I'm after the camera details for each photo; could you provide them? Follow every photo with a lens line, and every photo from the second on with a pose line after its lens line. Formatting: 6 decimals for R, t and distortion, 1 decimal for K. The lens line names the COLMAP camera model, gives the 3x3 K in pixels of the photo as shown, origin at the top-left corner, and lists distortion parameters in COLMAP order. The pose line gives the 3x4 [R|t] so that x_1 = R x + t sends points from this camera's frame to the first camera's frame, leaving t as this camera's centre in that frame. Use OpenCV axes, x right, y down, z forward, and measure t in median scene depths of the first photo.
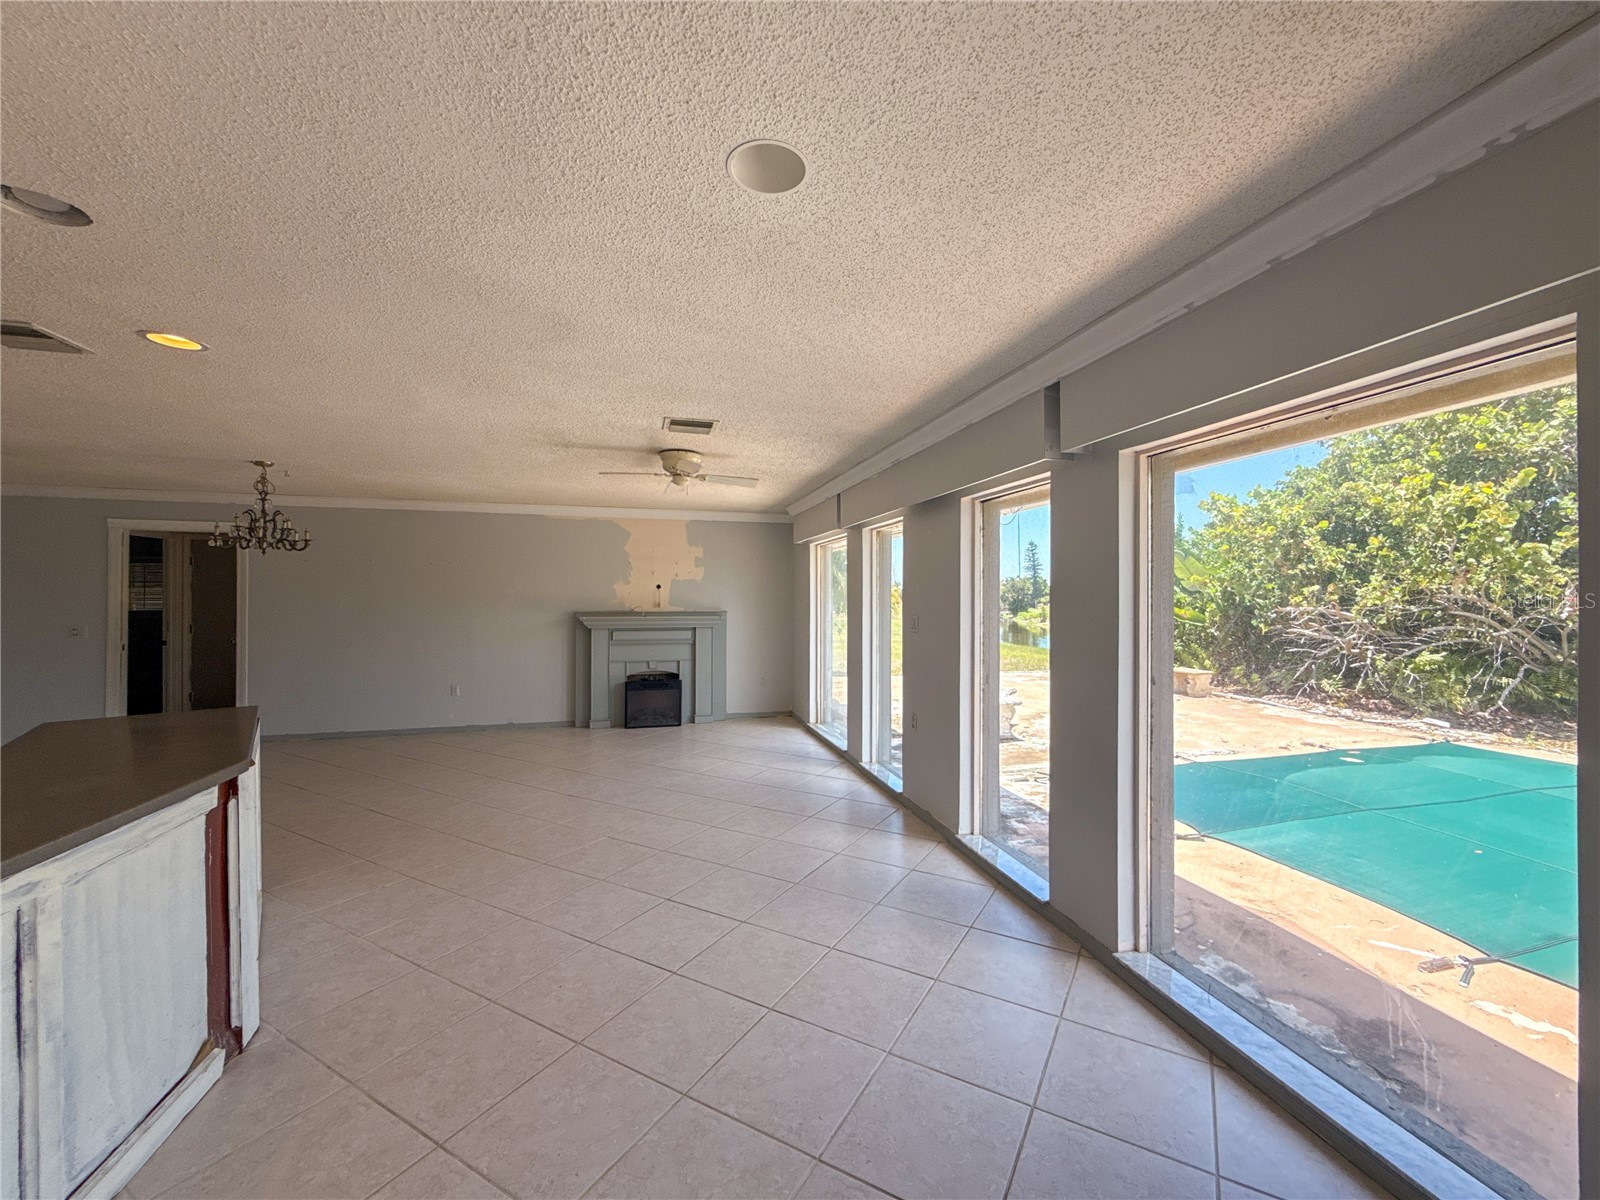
lens RADIAL K [[655.9, 0, 807.1], [0, 655.9, 598.6], [0, 0, 1]] dist [0.002967, 0.000158]
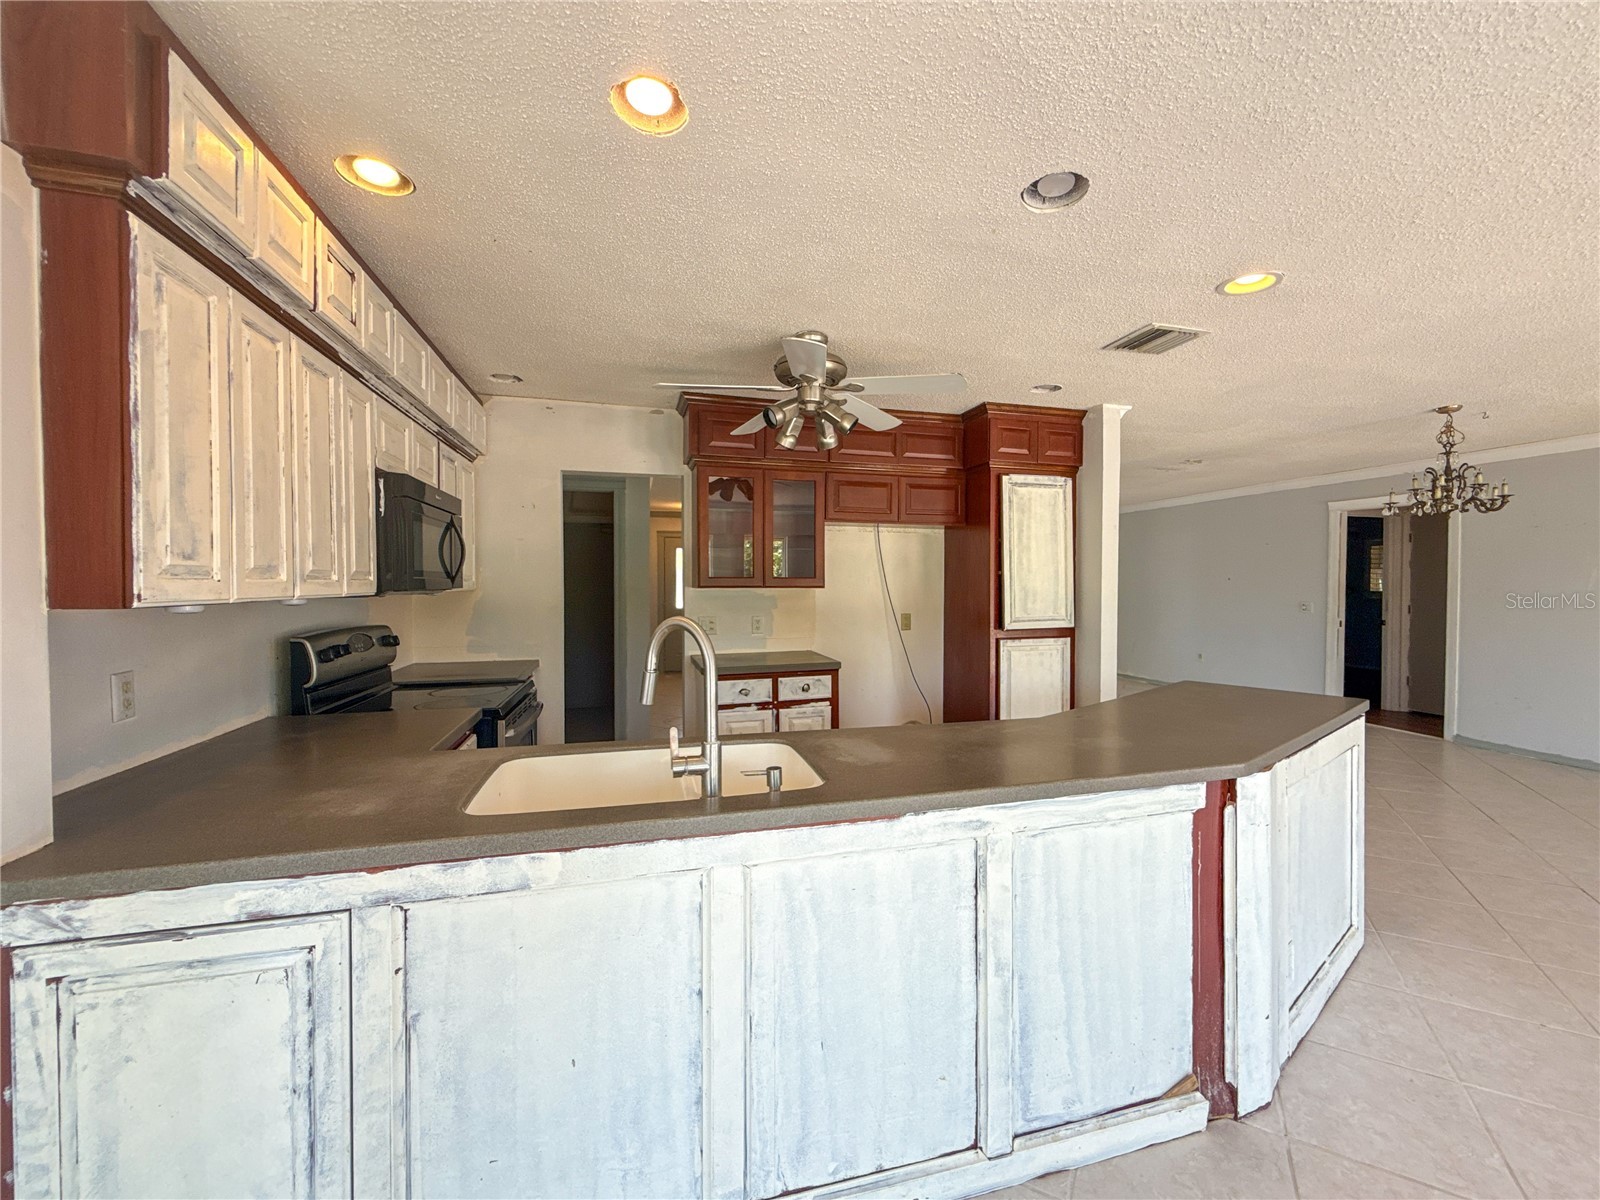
lens RADIAL K [[655.9, 0, 804.2], [0, 655.9, 593.4], [0, 0, 1]] dist [0.002967, 0.000158]
pose [[0.037883, 0.019852, -0.999085, -0.083694], [-0.001287, 0.999803, 0.019817, 0.026397], [0.999281, 0.000535, 0.037901, 0.438706]]
